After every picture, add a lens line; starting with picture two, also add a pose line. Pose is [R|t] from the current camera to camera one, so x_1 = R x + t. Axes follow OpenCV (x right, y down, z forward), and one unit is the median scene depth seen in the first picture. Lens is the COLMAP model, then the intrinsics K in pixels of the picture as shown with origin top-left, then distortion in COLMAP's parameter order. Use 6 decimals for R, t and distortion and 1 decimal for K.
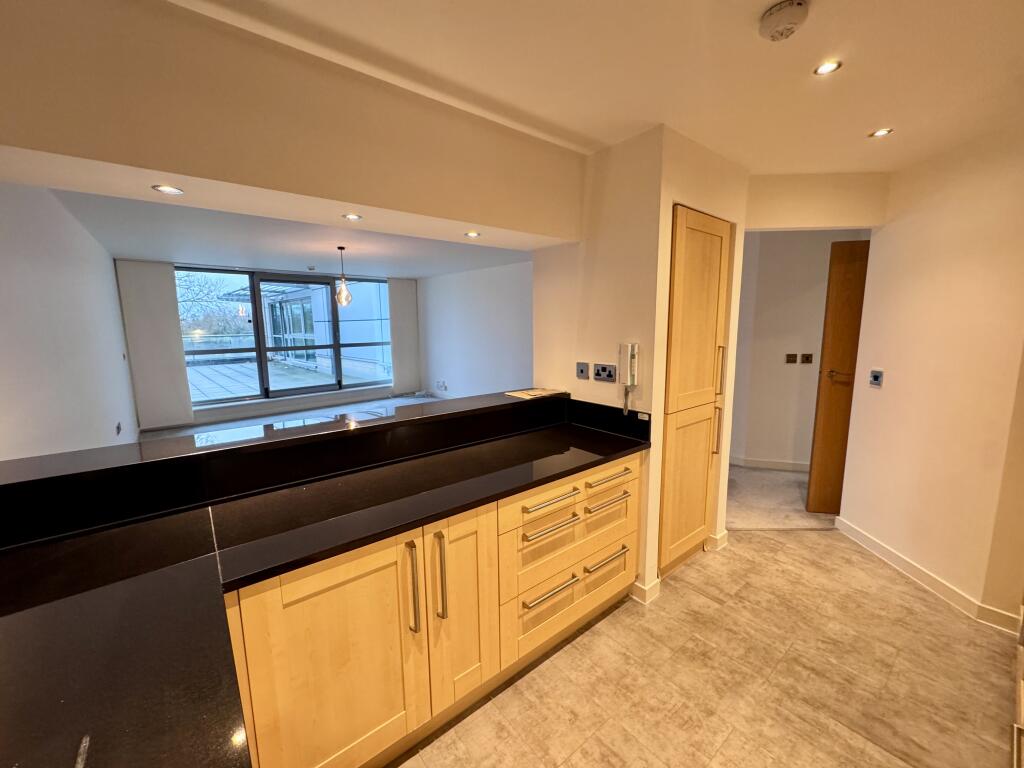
lens RADIAL K [[408.2, 0, 513.5], [0, 408.2, 385.1], [0, 0, 1]] dist [0.000884, 0.000018]
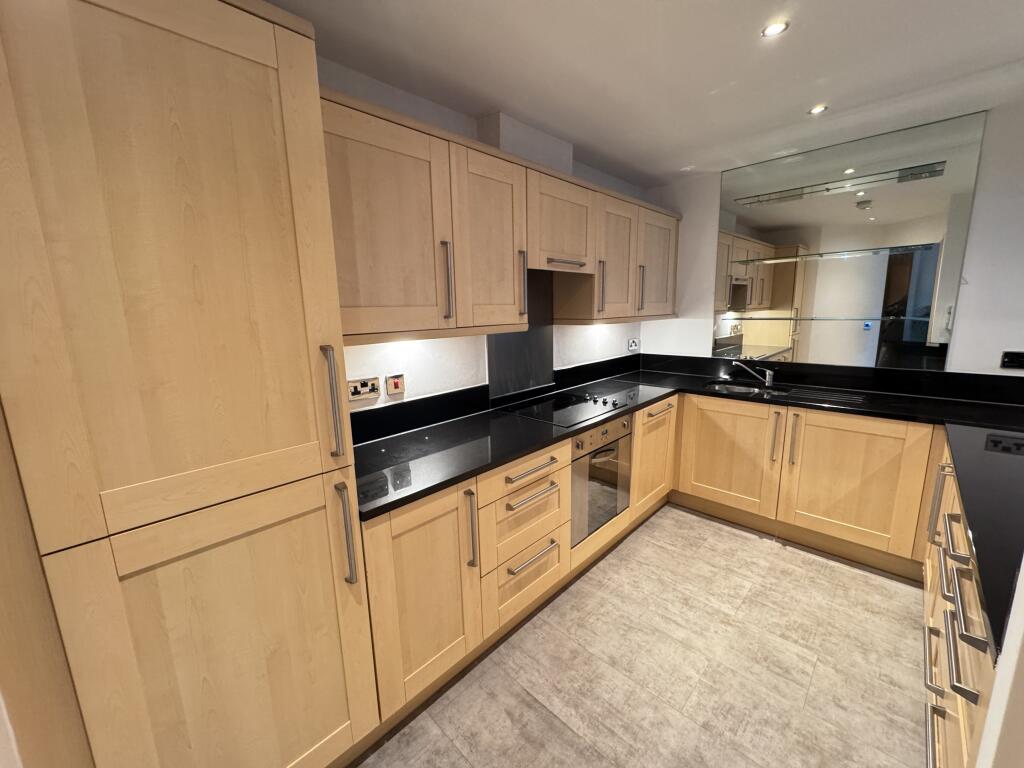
lens RADIAL K [[408.2, 0, 517.3], [0, 408.2, 380.7], [0, 0, 1]] dist [0.000884, 0.000018]
pose [[-0.991379, 0.056640, -0.118154, 0.968069], [0.015508, 0.946126, 0.323428, -0.226231], [0.130107, 0.318807, -0.938847, 1.565104]]
